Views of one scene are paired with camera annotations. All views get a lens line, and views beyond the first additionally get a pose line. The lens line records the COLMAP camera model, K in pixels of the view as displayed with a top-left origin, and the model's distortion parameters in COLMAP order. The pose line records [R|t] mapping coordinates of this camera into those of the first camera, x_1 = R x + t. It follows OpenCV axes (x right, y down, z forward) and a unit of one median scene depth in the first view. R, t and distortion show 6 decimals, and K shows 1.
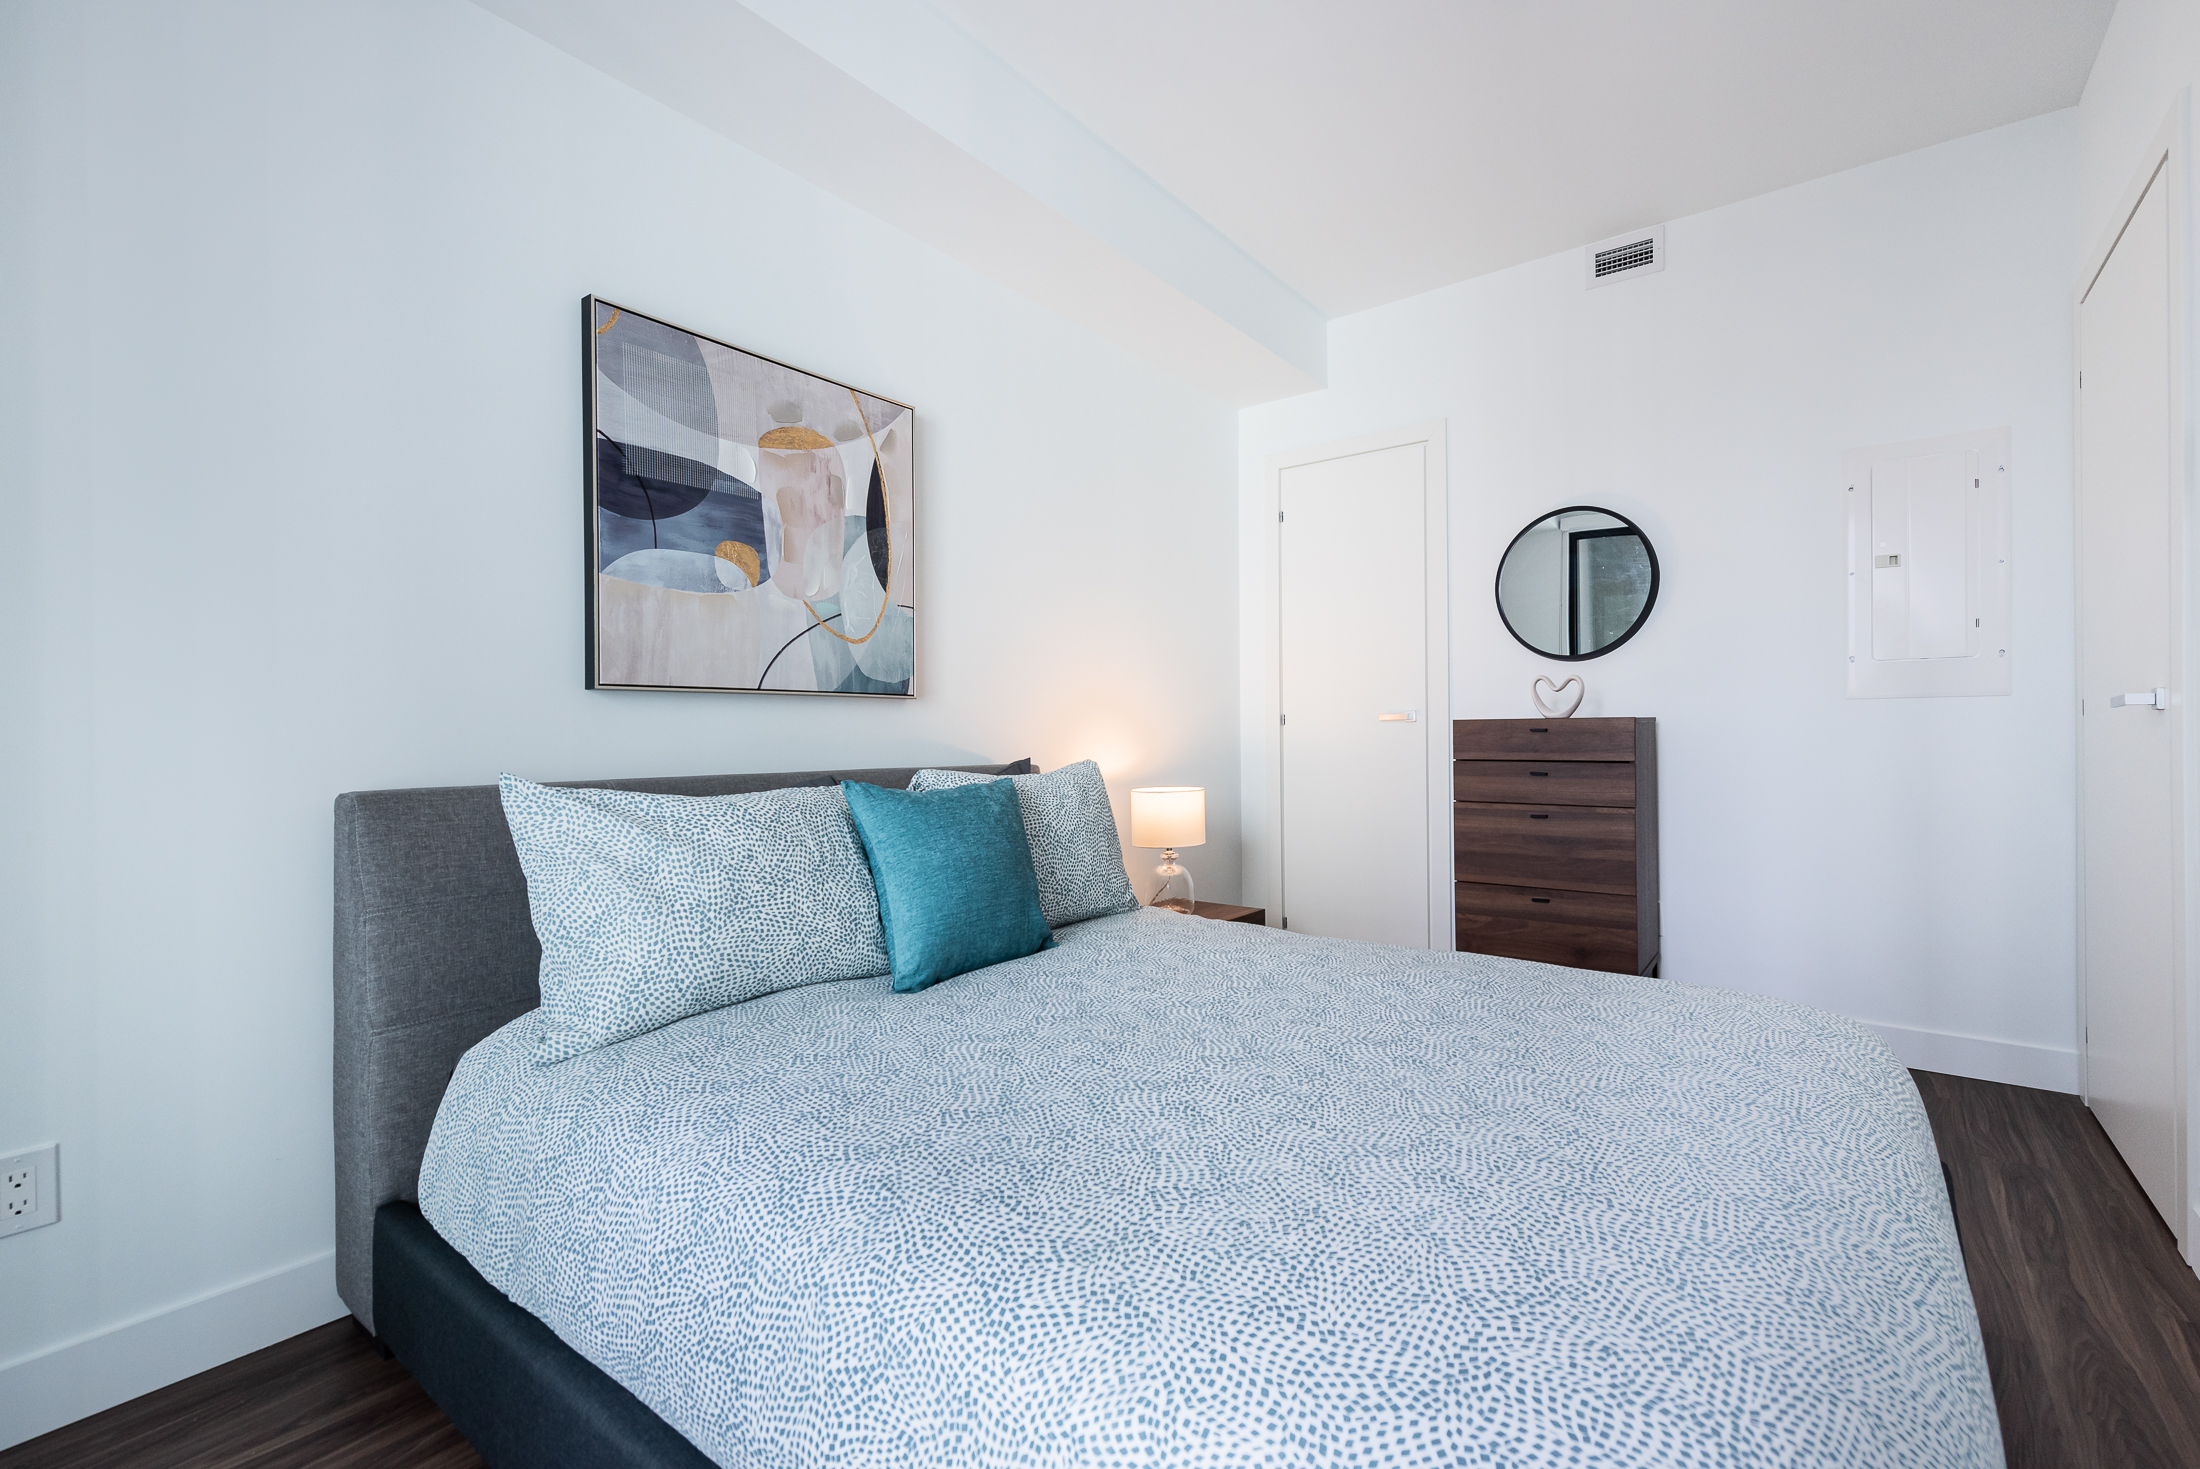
lens RADIAL K [[927.4, 0, 1181.8], [0, 927.4, 735.9], [0, 0, 1]] dist [0.000753, 0.000000]
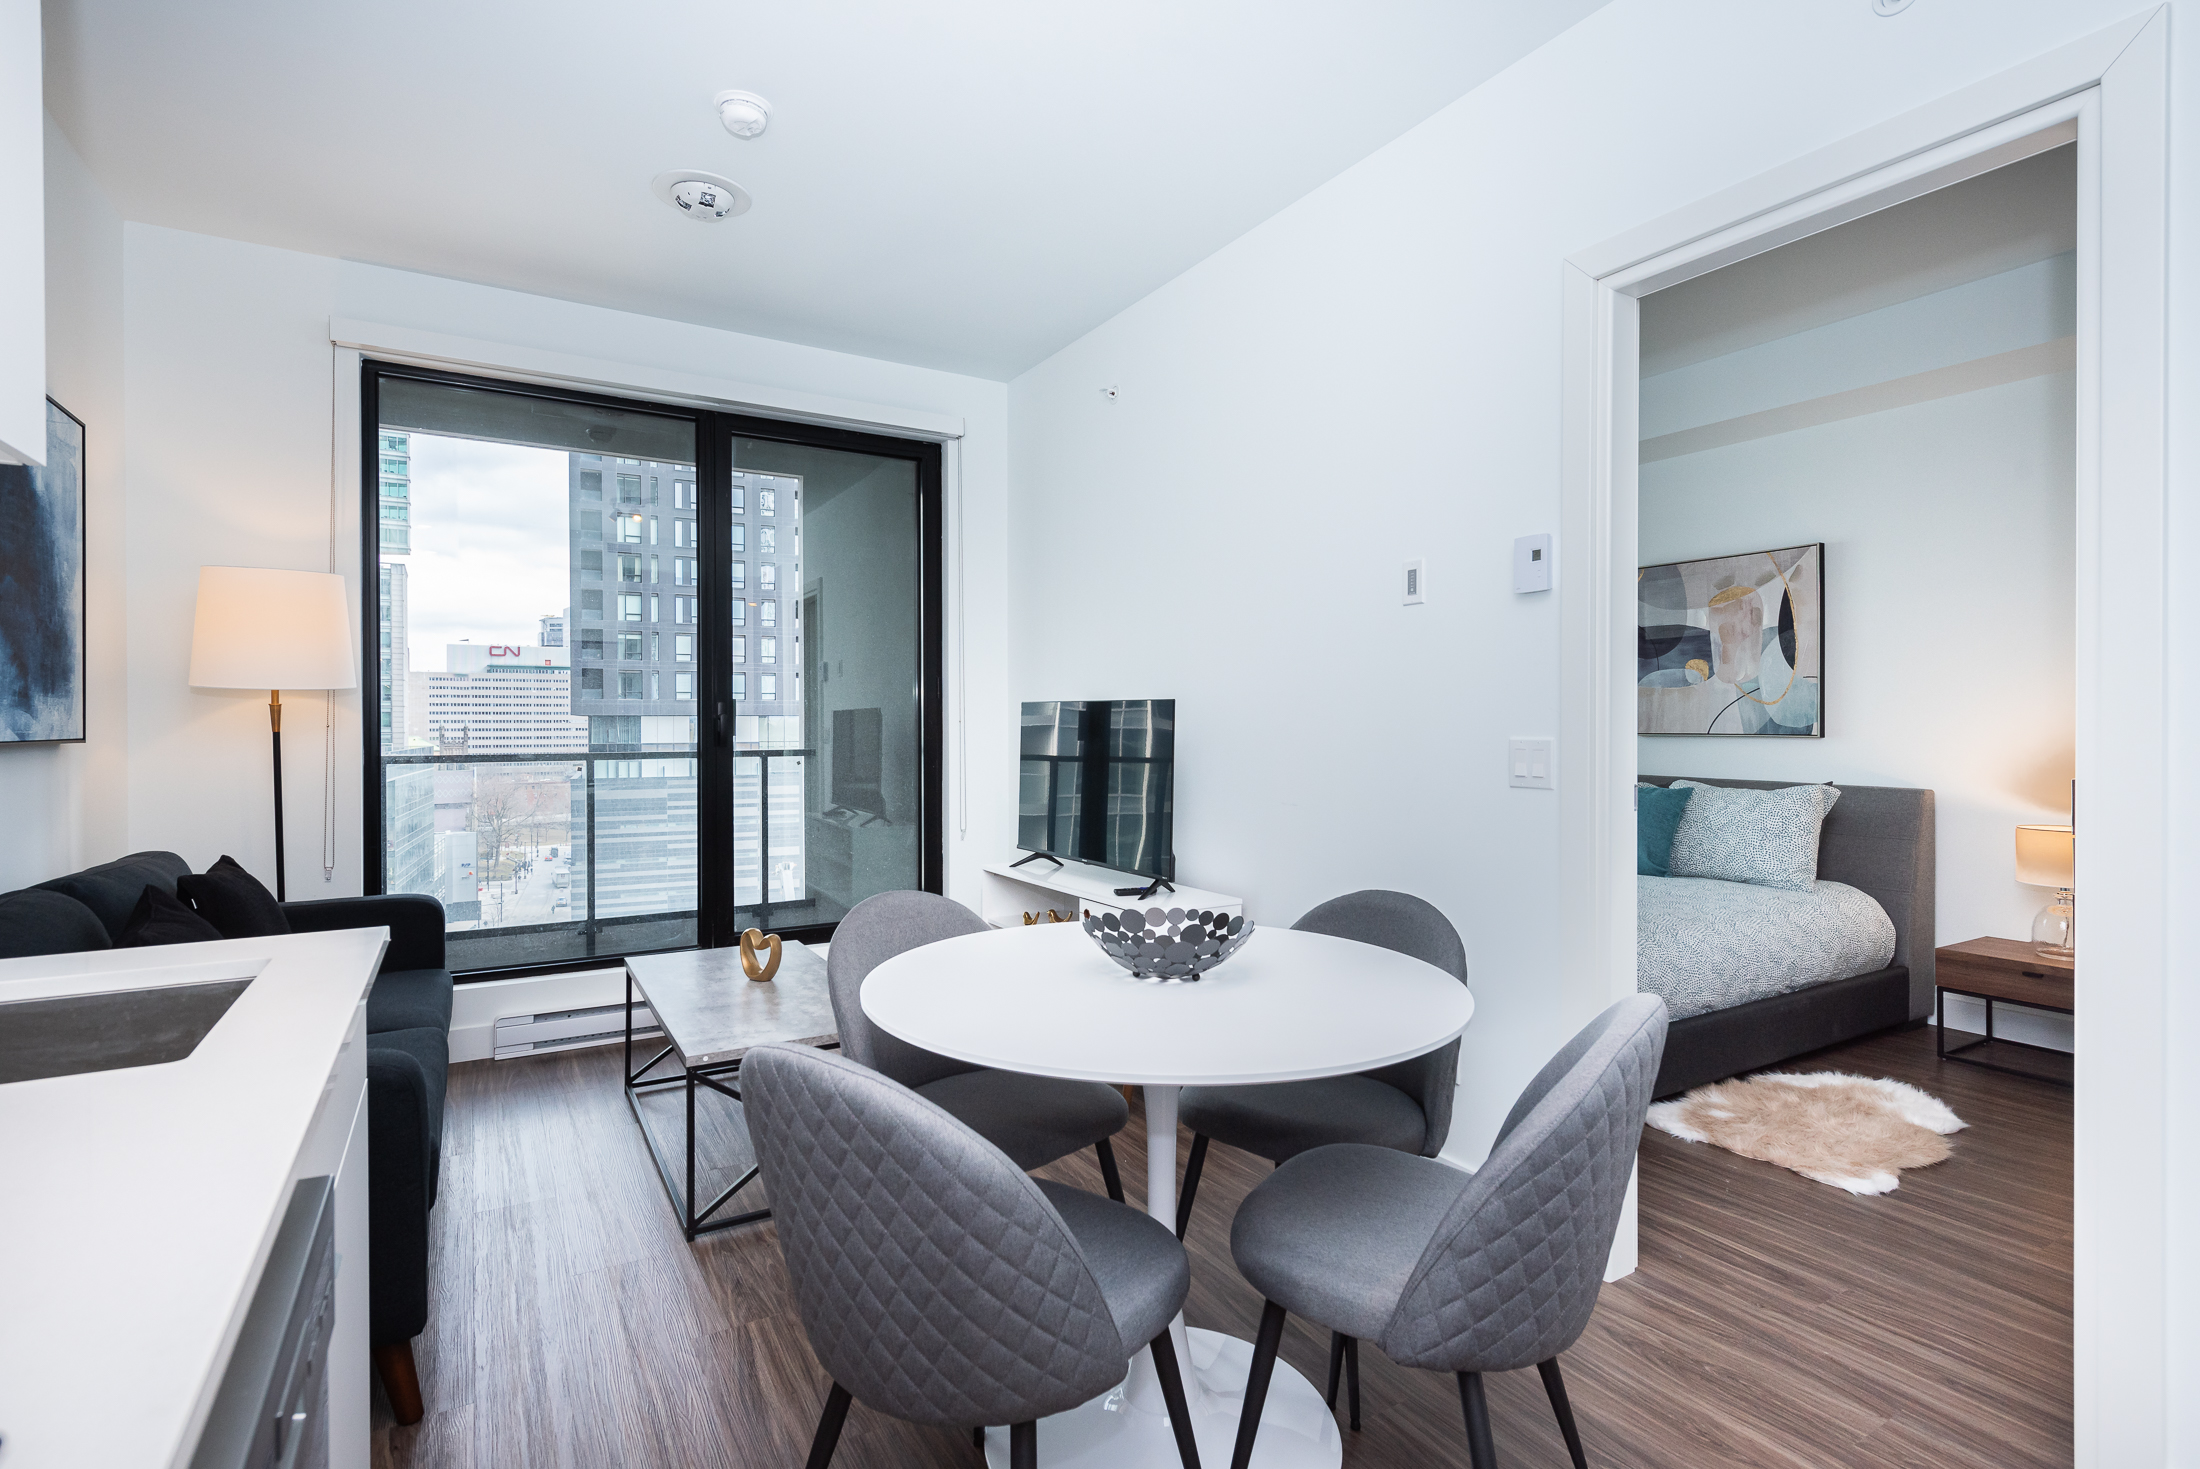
lens RADIAL K [[1073.3, 0, 1095.0], [0, 1073.3, 732.0], [0, 0, 1]] dist [0.001399, -0.001350]
pose [[-0.415860, 0.019520, -0.909219, 2.020730], [0.002892, 0.999793, 0.020142, -0.099257], [0.909424, 0.005747, -0.415831, 0.750757]]
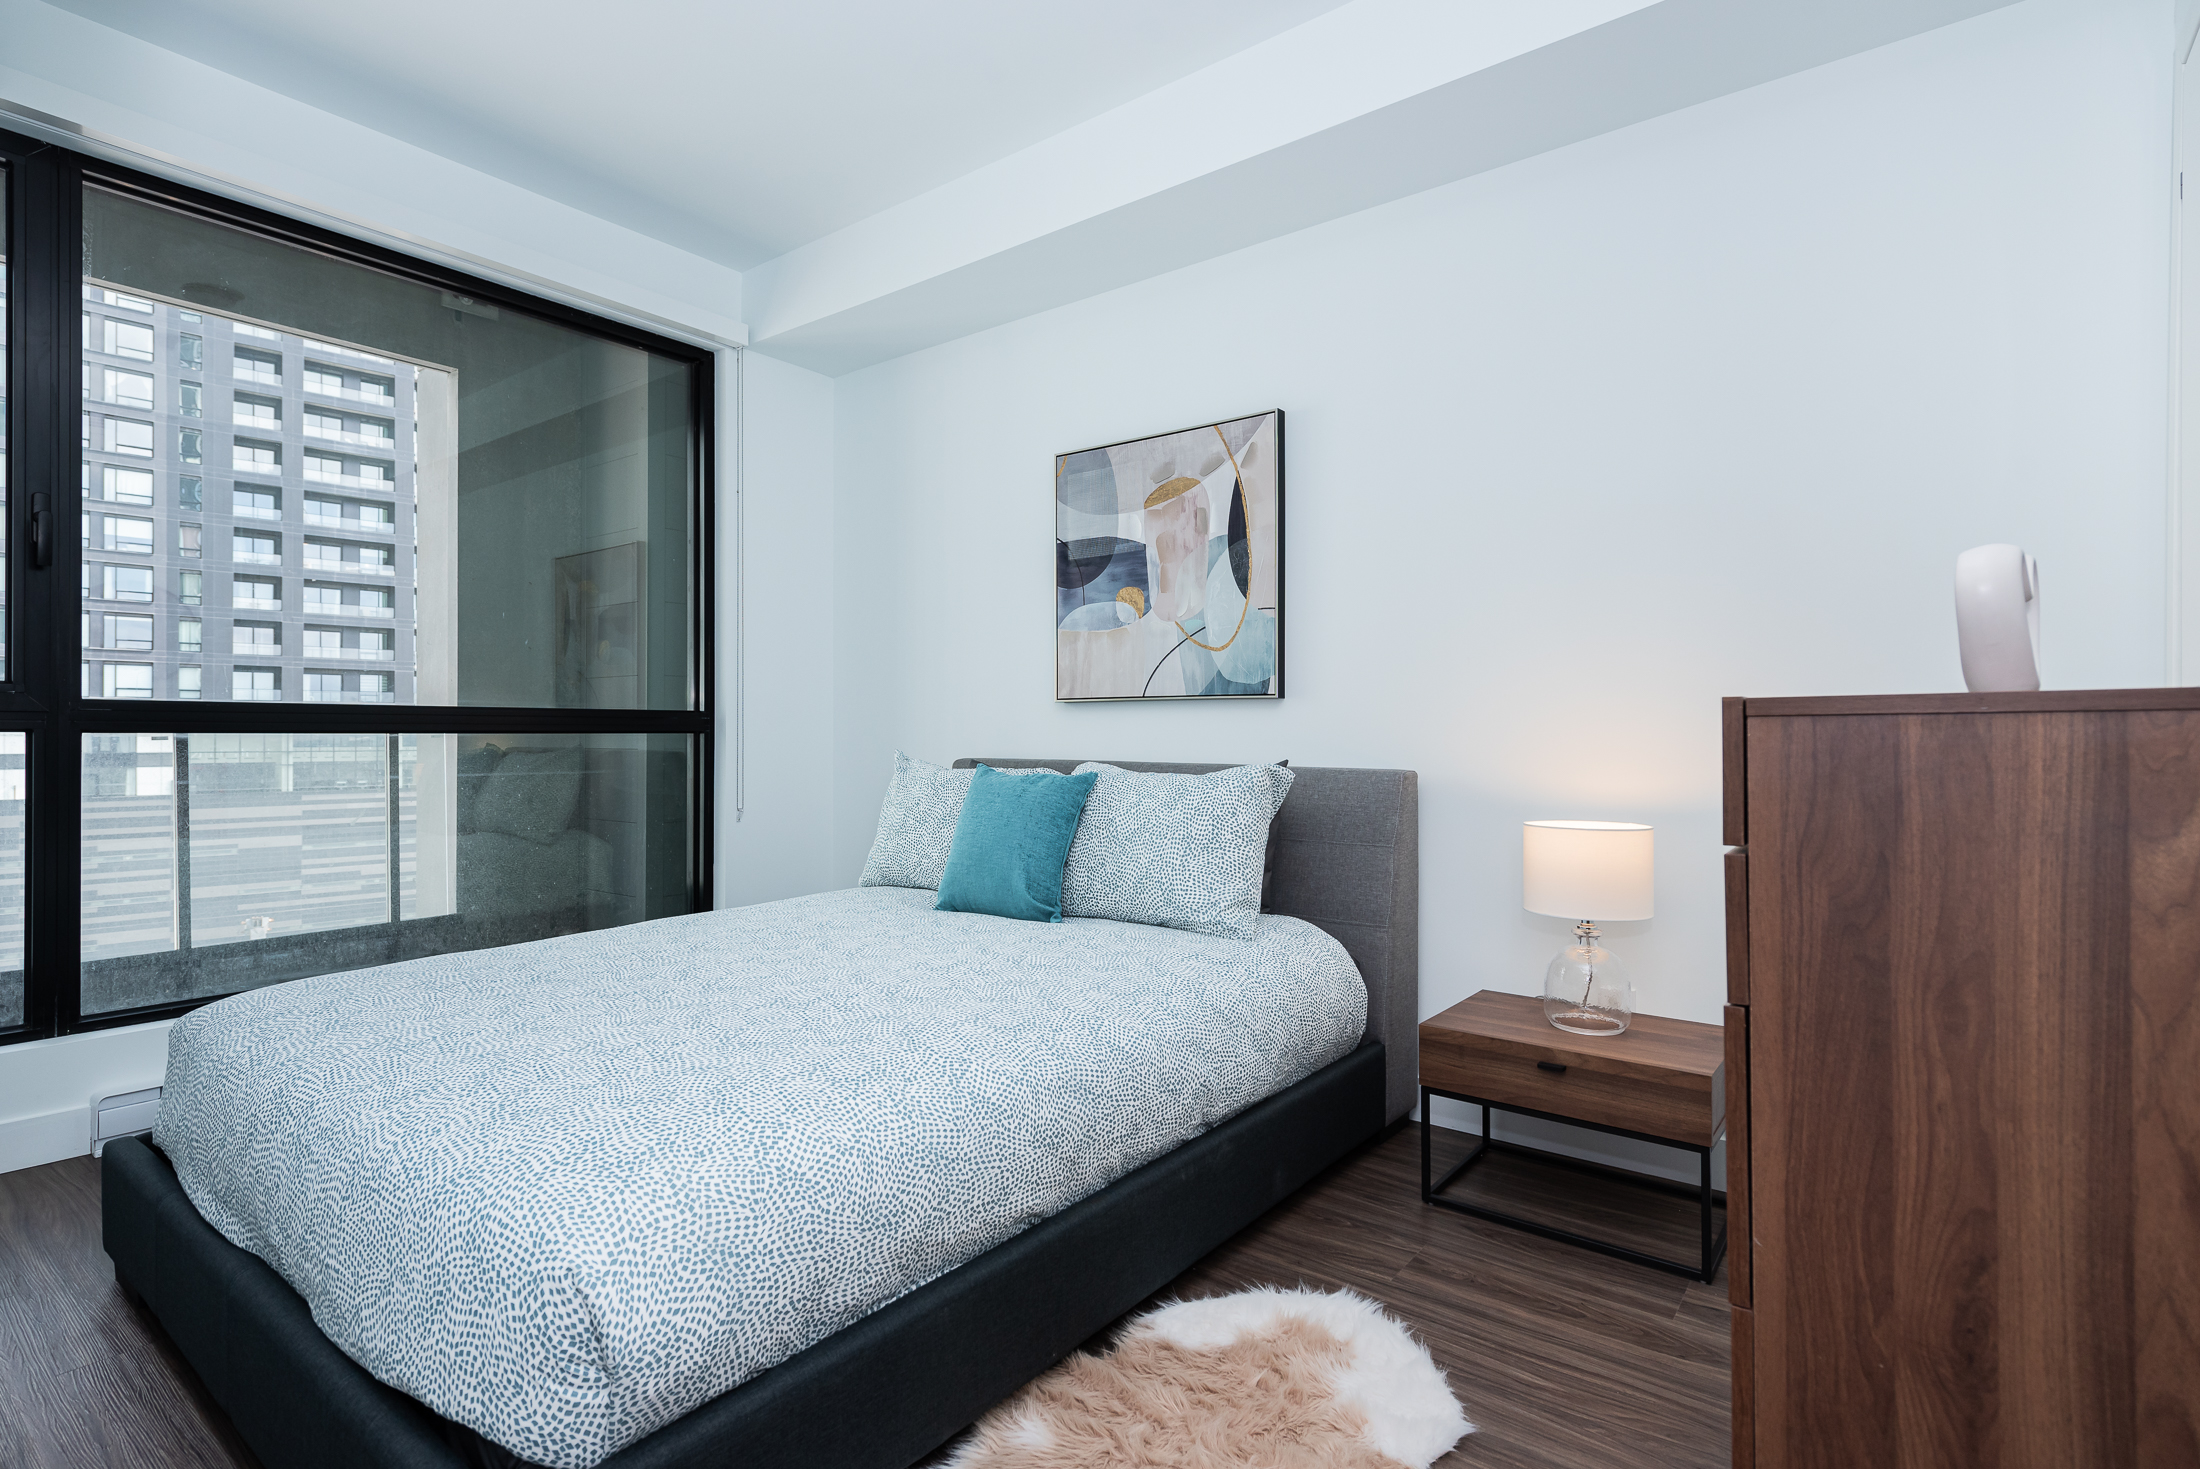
lens RADIAL K [[1073.3, 0, 1105.6], [0, 1073.3, 731.4], [0, 0, 1]] dist [0.001399, -0.001350]
pose [[-0.050108, 0.005670, -0.998728, 1.011081], [-0.007197, 0.999956, 0.006038, -0.010539], [0.998718, 0.007490, -0.050065, 0.995167]]
